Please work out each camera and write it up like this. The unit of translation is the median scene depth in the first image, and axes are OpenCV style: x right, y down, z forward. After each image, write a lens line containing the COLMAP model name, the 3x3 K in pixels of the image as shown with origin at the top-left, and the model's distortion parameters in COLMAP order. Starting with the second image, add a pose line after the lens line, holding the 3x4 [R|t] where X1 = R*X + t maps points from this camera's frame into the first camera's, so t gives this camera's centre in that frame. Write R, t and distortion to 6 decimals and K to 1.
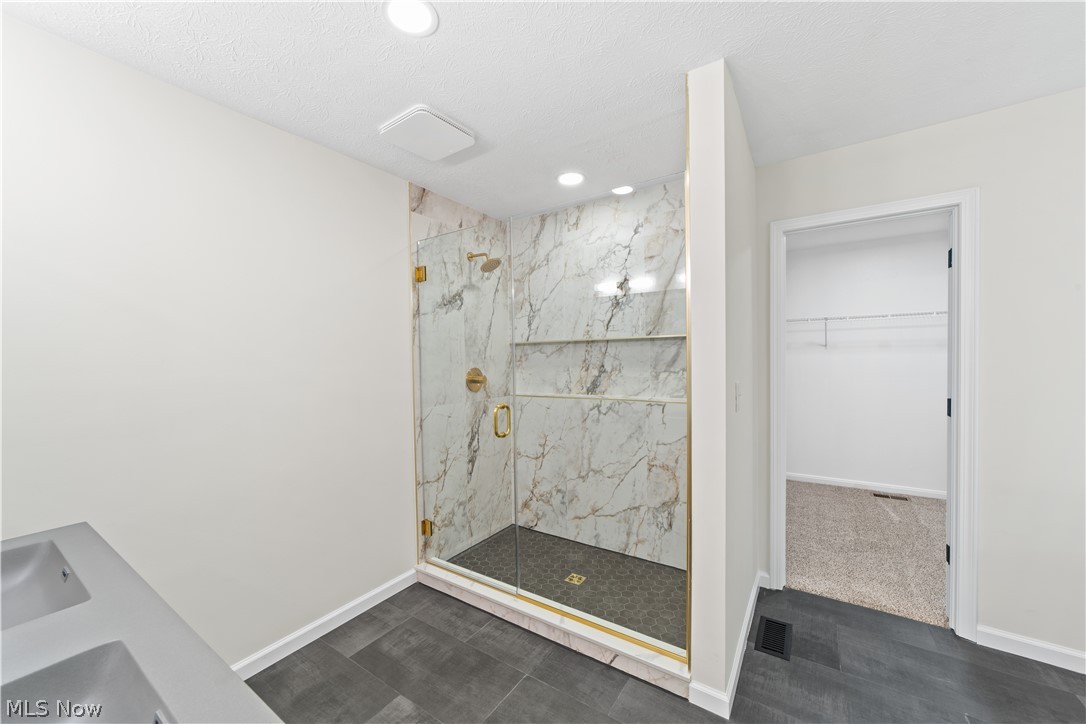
lens RADIAL K [[421.4, 0, 540.8], [0, 421.4, 364.2], [0, 0, 1]] dist [-0.007544, 0.003157]
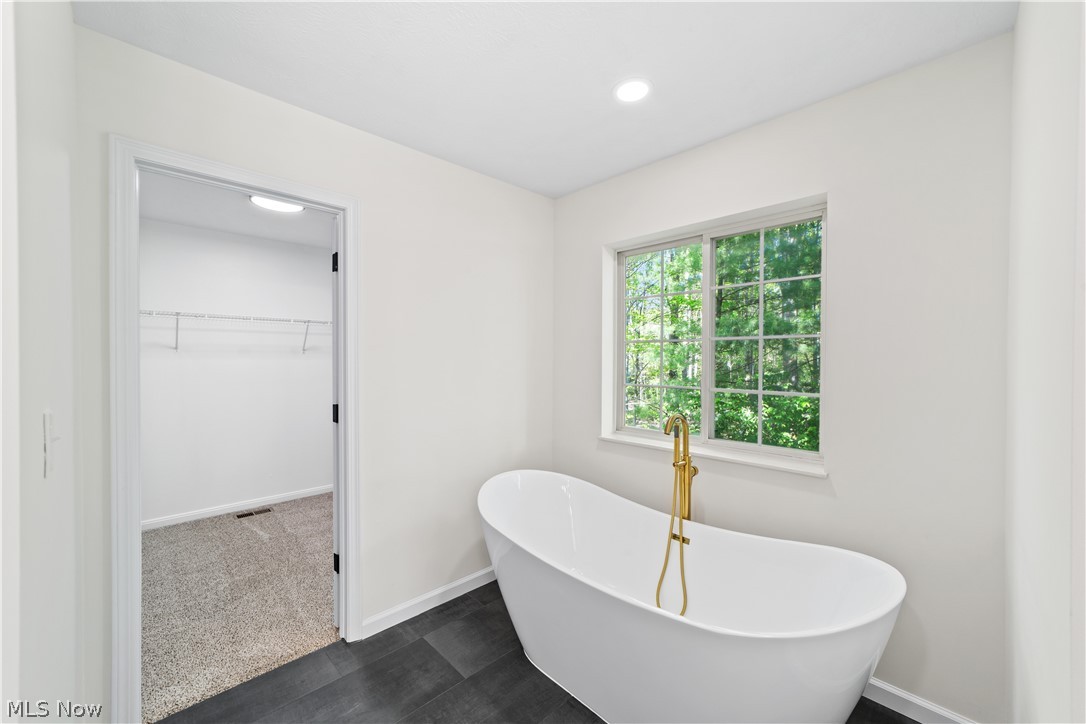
lens RADIAL K [[421.4, 0, 531.9], [0, 421.4, 364.6], [0, 0, 1]] dist [-0.007544, 0.003157]
pose [[0.229923, 0.001522, 0.973208, 0.093373], [0.013789, 0.999893, -0.004821, -0.000351], [-0.973111, 0.014528, 0.229877, 0.252101]]
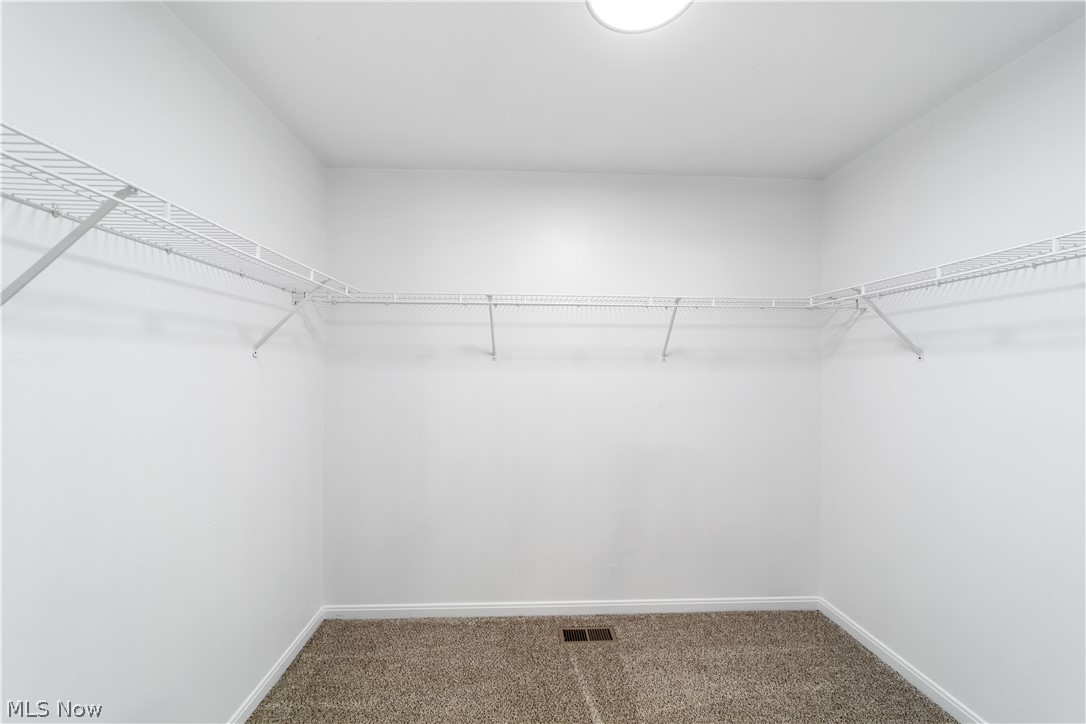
lens RADIAL K [[421.4, 0, 537.2], [0, 421.4, 356.2], [0, 0, 1]] dist [-0.007544, 0.003157]
pose [[0.808172, 0.016766, 0.588707, 0.626402], [-0.007574, 0.999808, -0.018076, -0.049514], [-0.588897, 0.010150, 0.808144, 0.822468]]
